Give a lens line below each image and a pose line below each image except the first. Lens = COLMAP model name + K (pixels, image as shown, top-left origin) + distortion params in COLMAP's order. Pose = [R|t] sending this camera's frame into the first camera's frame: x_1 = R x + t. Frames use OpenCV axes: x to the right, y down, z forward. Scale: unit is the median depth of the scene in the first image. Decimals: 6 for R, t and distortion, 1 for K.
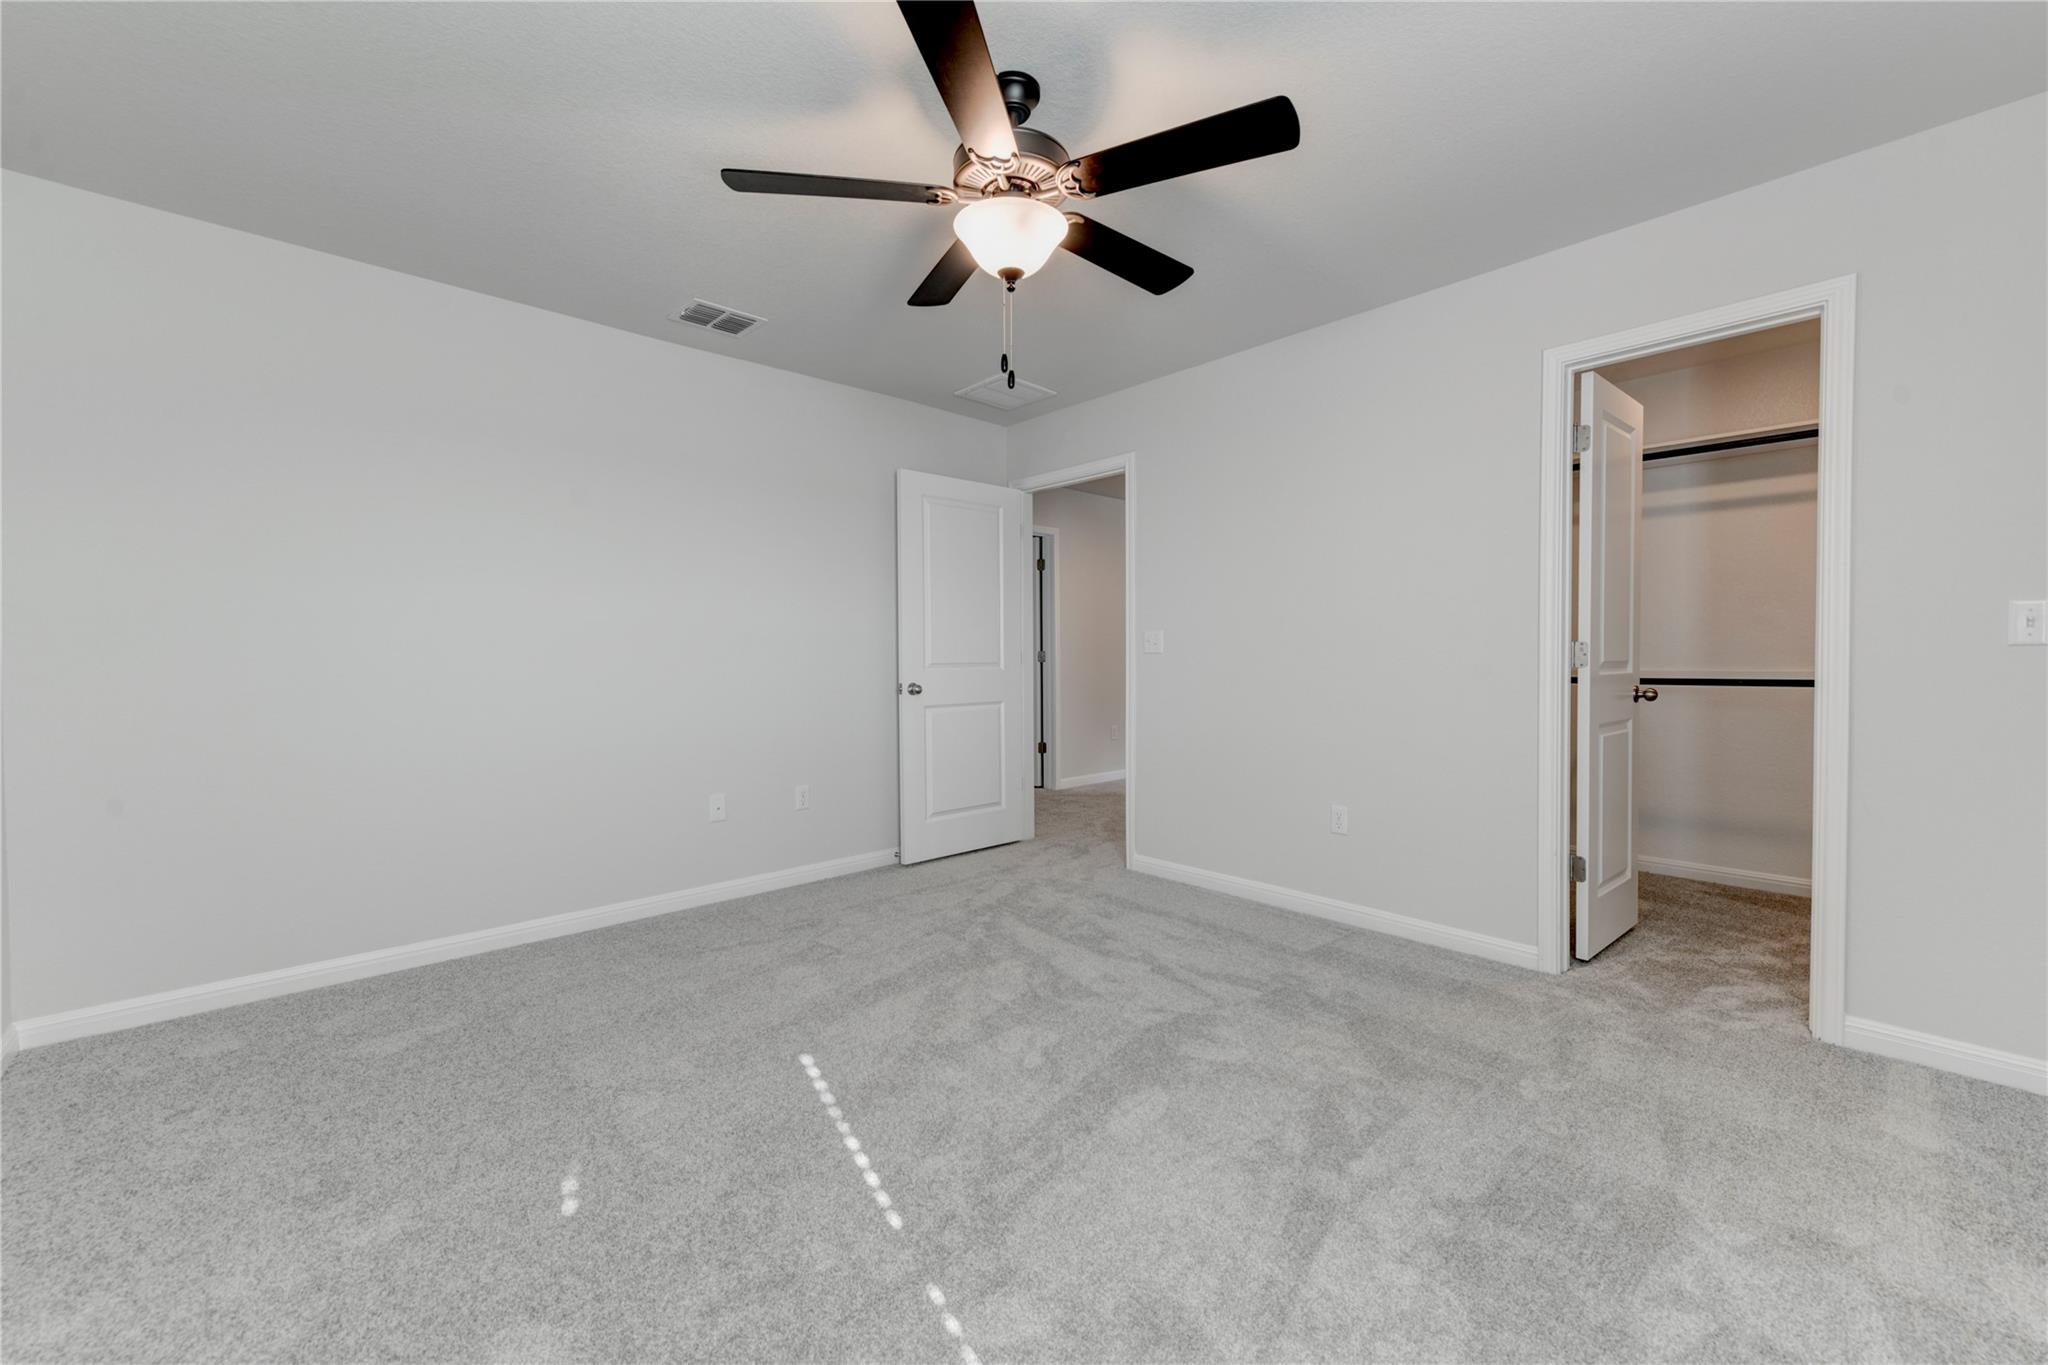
lens RADIAL K [[782.3, 0, 1025.1], [0, 782.3, 671.3], [0, 0, 1]] dist [0.001789, 0.000136]
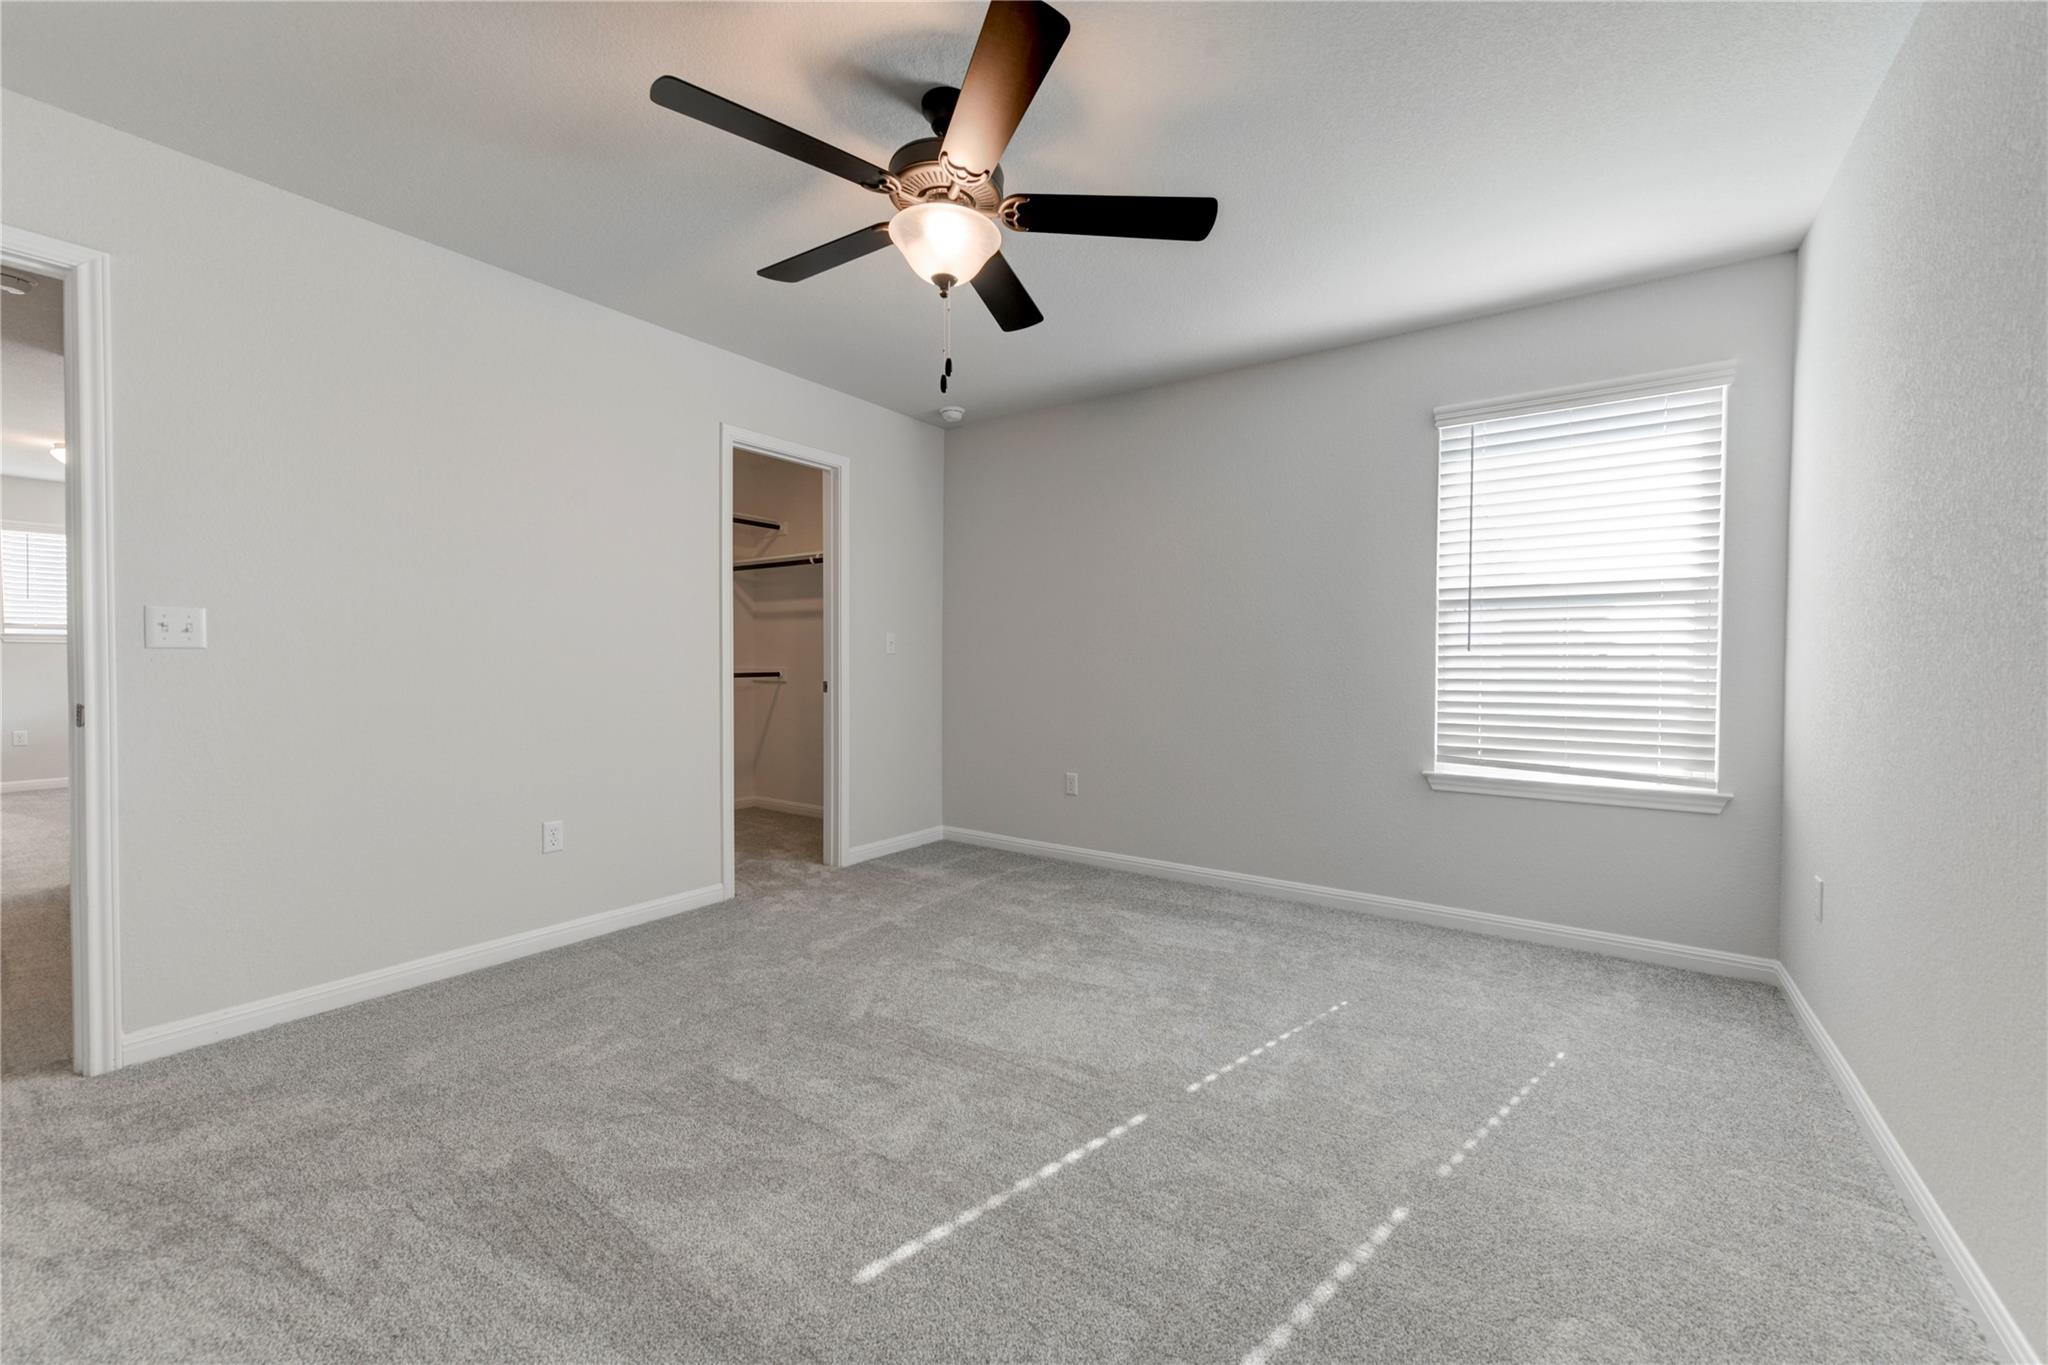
lens RADIAL K [[801.3, 0, 1021.9], [0, 801.3, 672.7], [0, 0, 1]] dist [0.001750, 0.000189]
pose [[-0.199305, -0.013702, 0.979842, -0.646287], [0.015036, 0.999742, 0.017039, -0.007724], [-0.979822, 0.018129, -0.199048, 0.679630]]
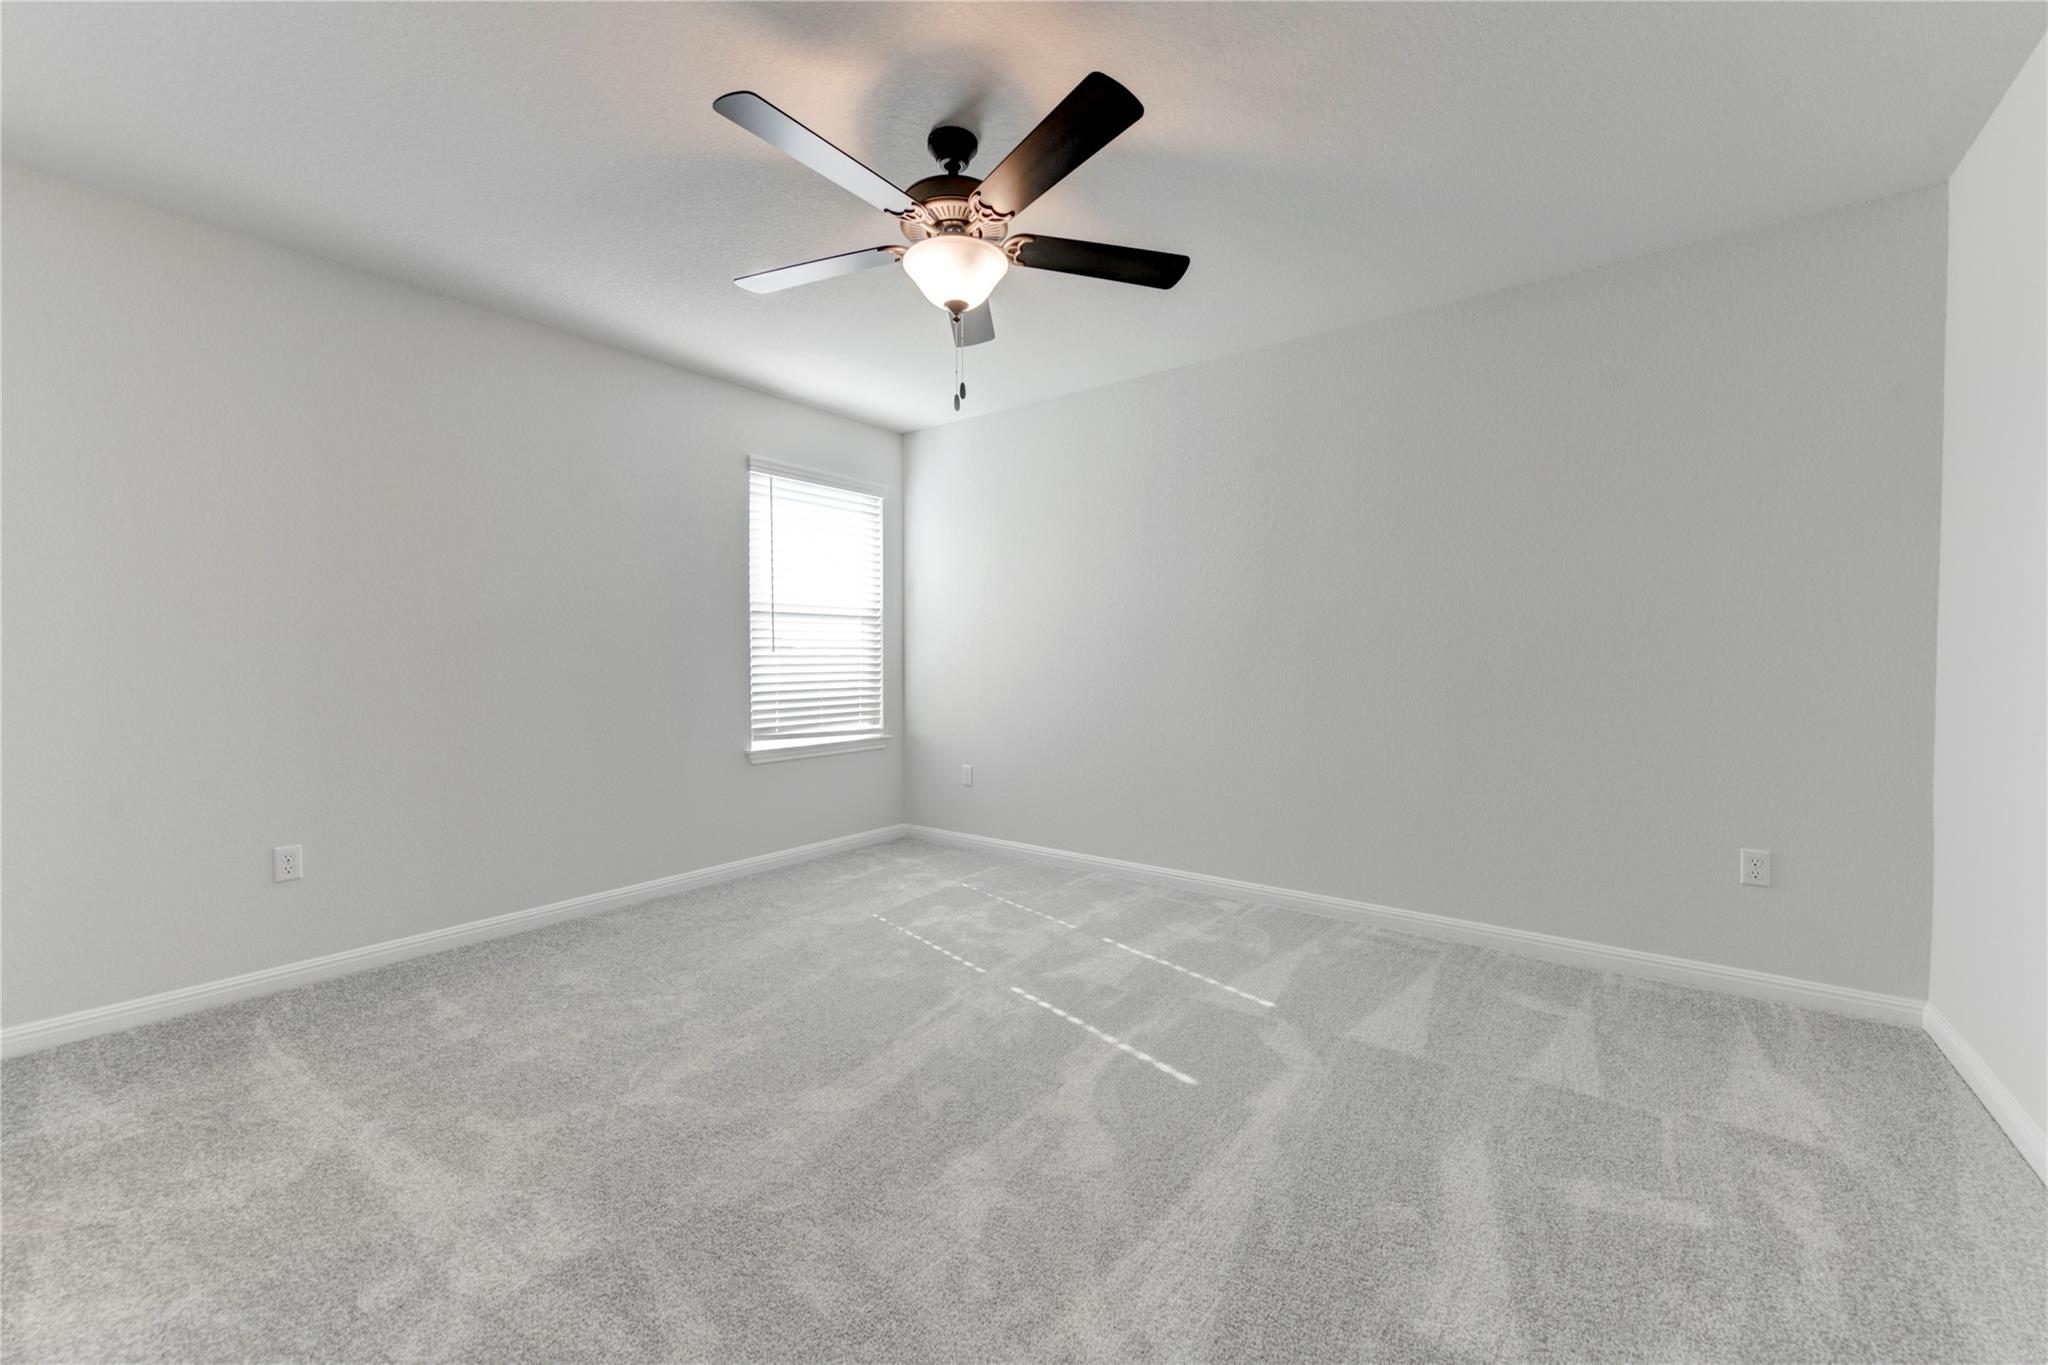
lens RADIAL K [[831.3, 0, 1030.4], [0, 831.3, 675.2], [0, 0, 1]] dist [0.000402, -0.000119]
pose [[-0.984508, 0.011241, -0.174980, 0.053822], [0.003951, 0.999112, 0.041954, -0.025745], [0.175297, 0.040613, -0.983678, 1.319074]]
